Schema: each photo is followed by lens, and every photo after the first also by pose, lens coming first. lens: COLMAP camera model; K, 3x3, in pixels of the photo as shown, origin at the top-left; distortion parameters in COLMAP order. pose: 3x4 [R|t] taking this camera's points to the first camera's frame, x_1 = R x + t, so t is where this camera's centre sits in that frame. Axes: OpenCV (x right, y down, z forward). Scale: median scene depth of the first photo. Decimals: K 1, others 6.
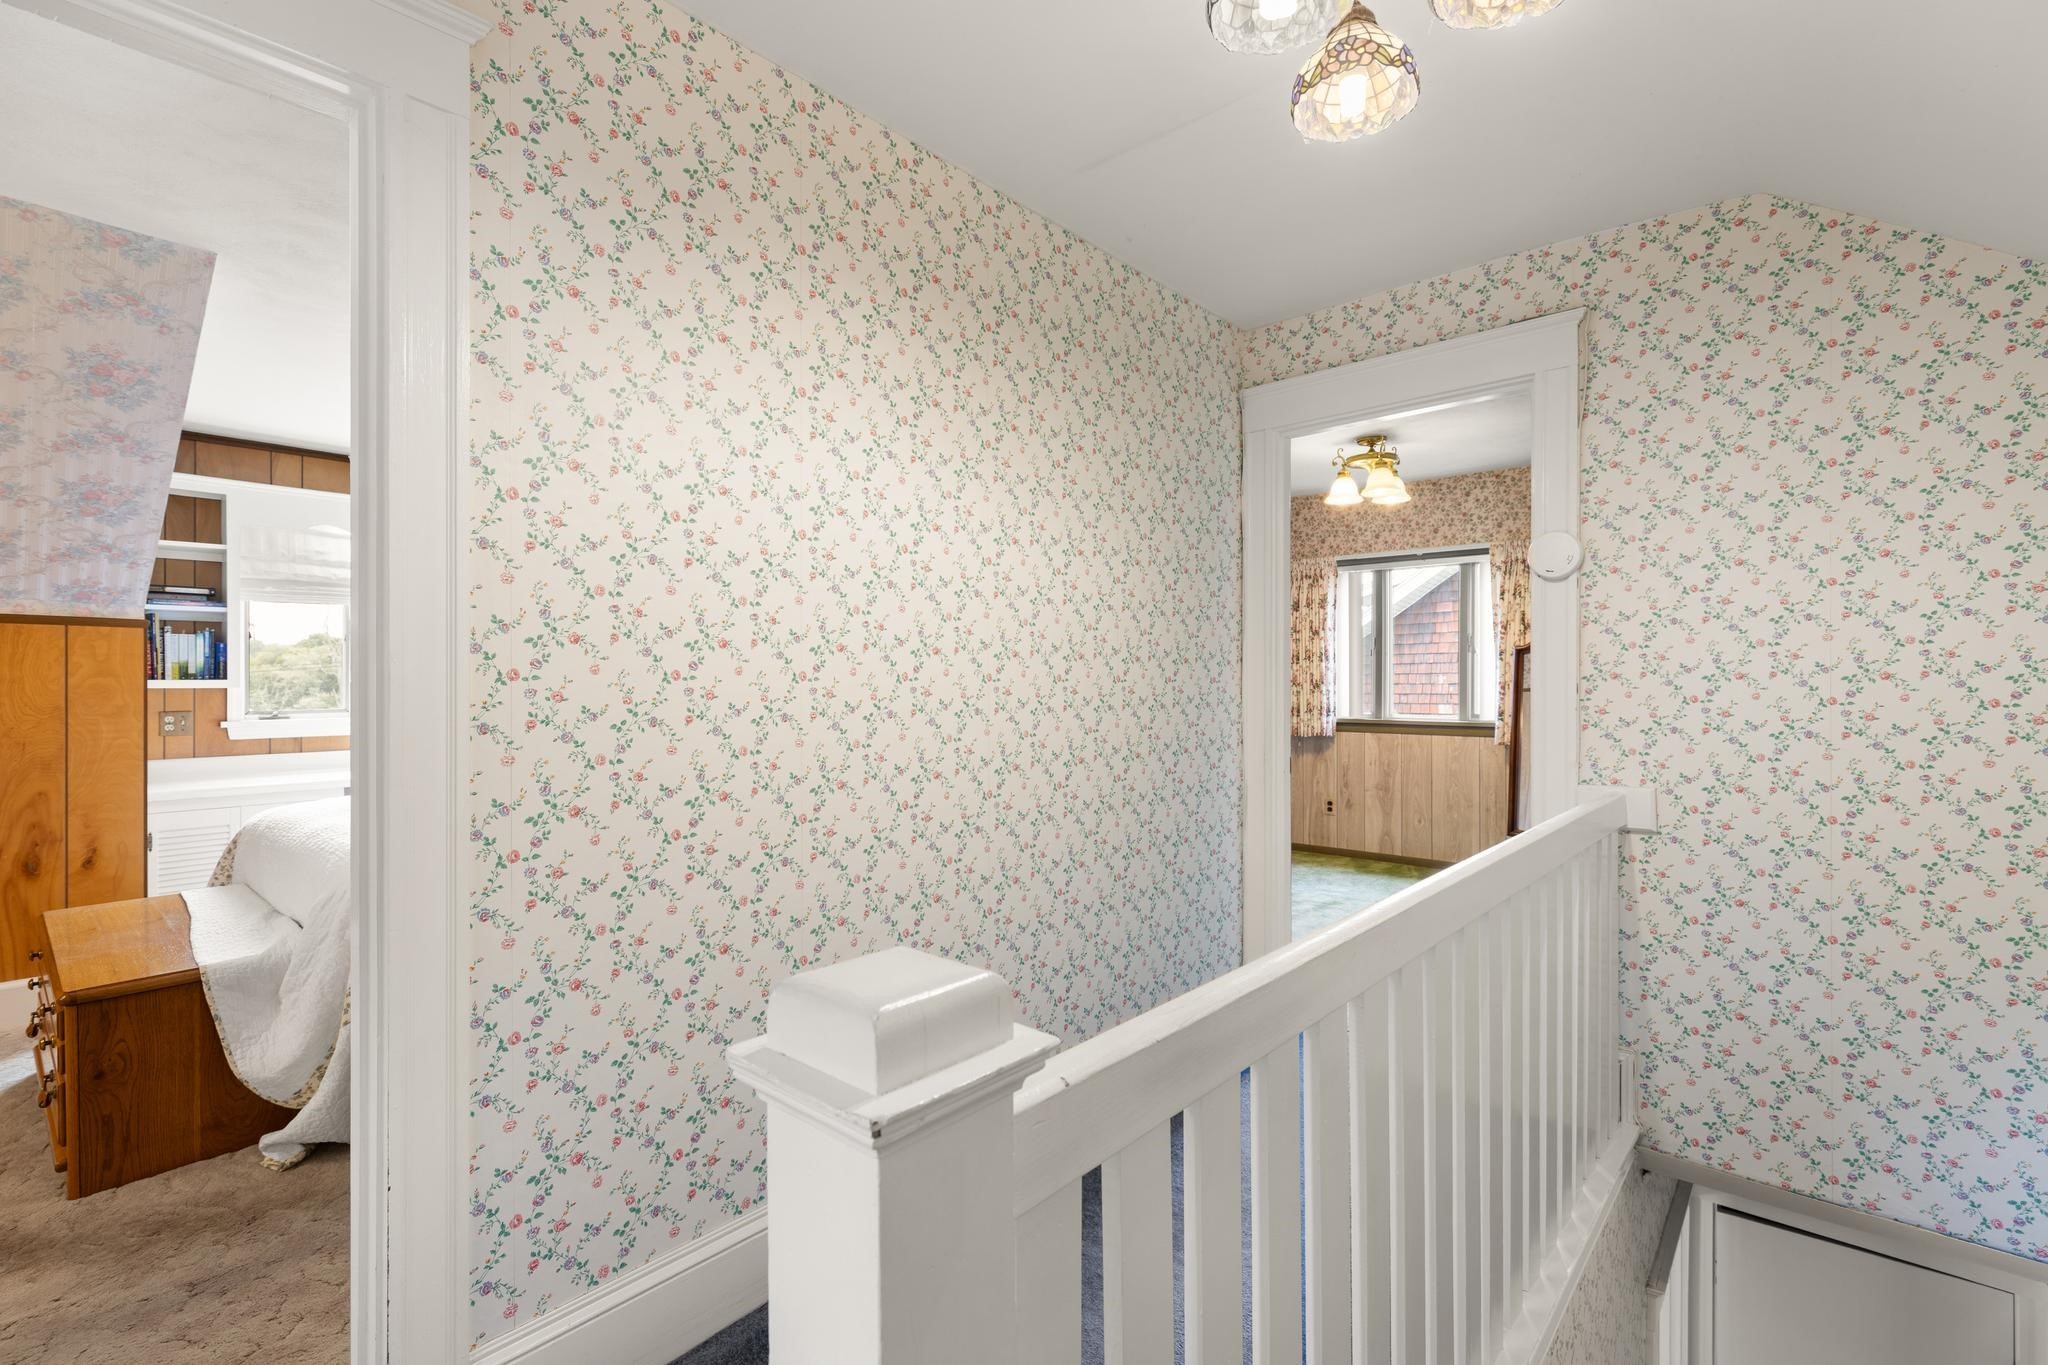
lens RADIAL K [[949.2, 0, 1026.1], [0, 949.2, 679.5], [0, 0, 1]] dist [0.006107, -0.000028]
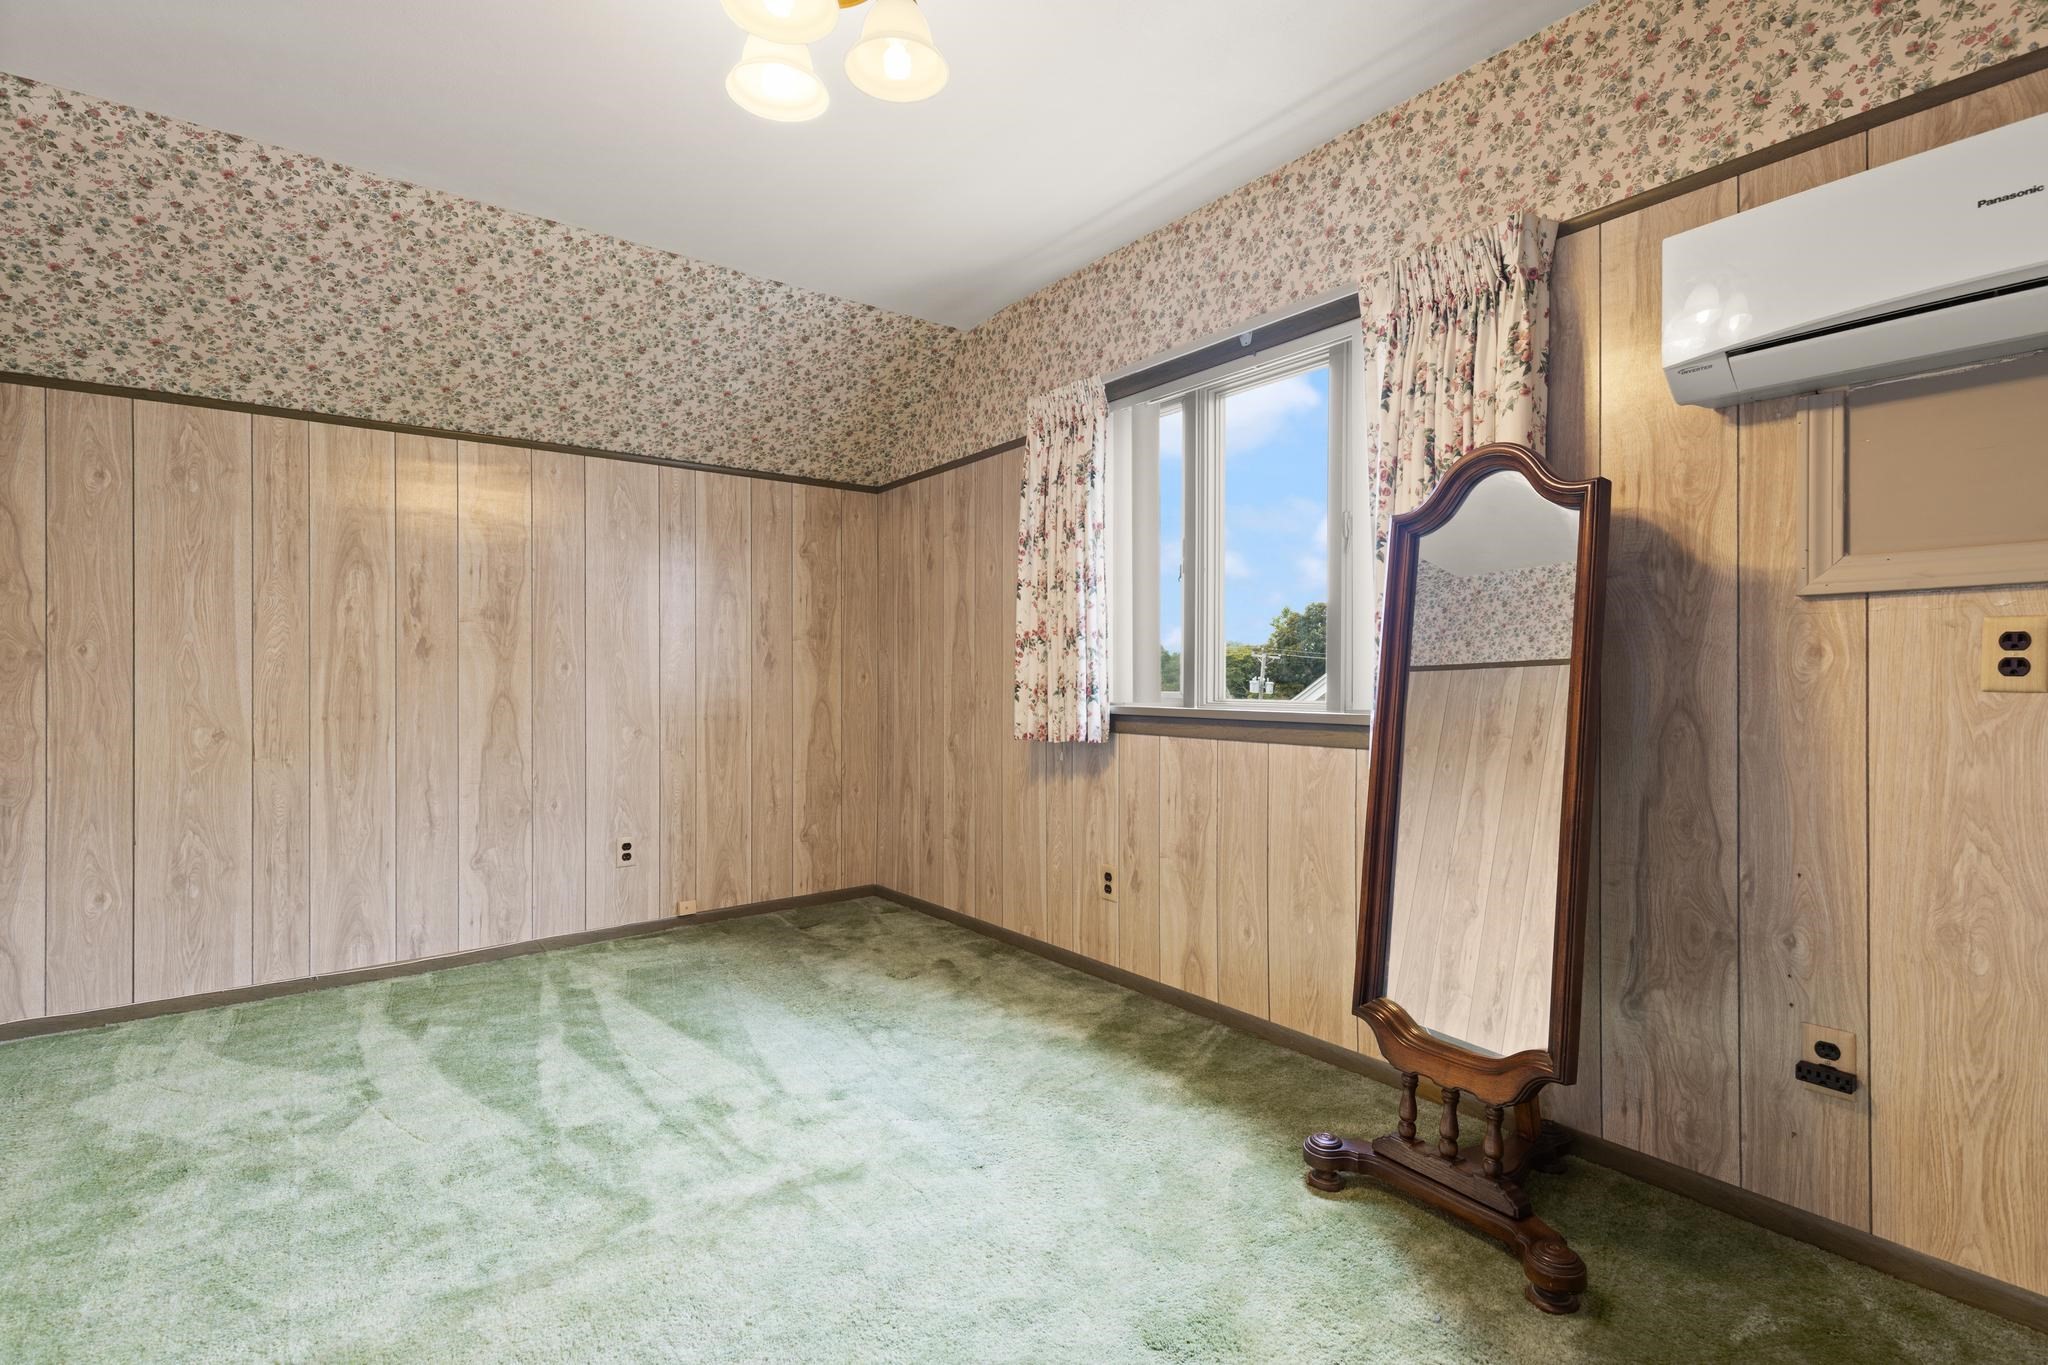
lens RADIAL K [[949.2, 0, 1020.8], [0, 949.2, 677.4], [0, 0, 1]] dist [0.006107, -0.000028]
pose [[0.980300, 0.000389, -0.197513, 0.380232], [-0.000909, 0.999996, -0.002538, 0.027367], [0.197511, 0.002668, 0.980297, 0.510863]]
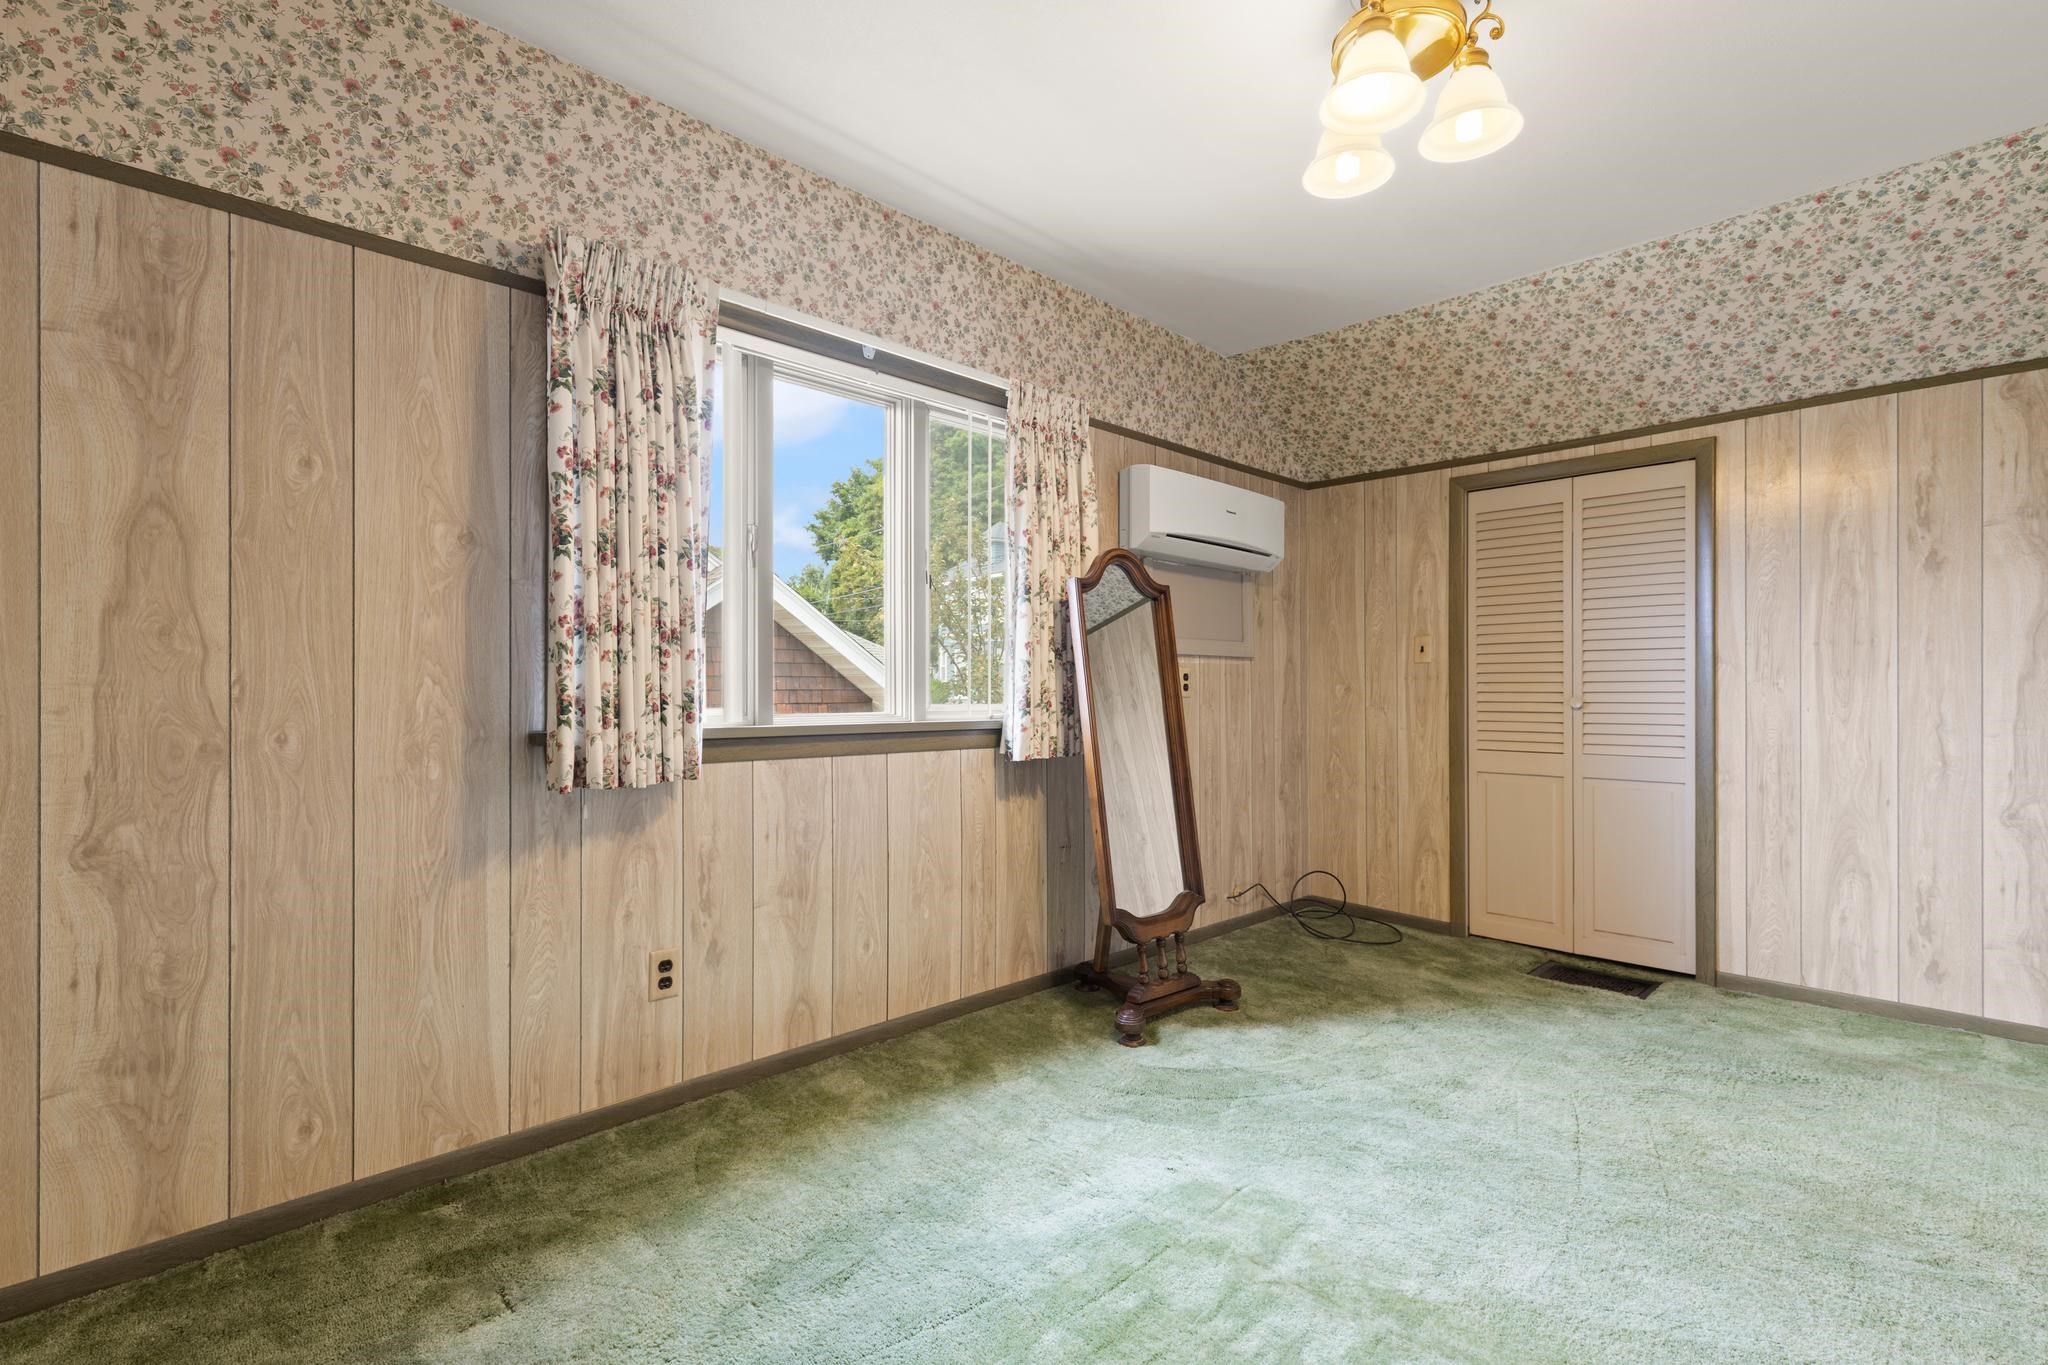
lens RADIAL K [[949.2, 0, 1020.7], [0, 949.2, 698.1], [0, 0, 1]] dist [0.006107, -0.000028]
pose [[0.073279, -0.003111, 0.997307, -0.030738], [0.003577, 0.999990, 0.002857, 0.028645], [-0.997305, 0.003358, 0.073289, 0.853996]]
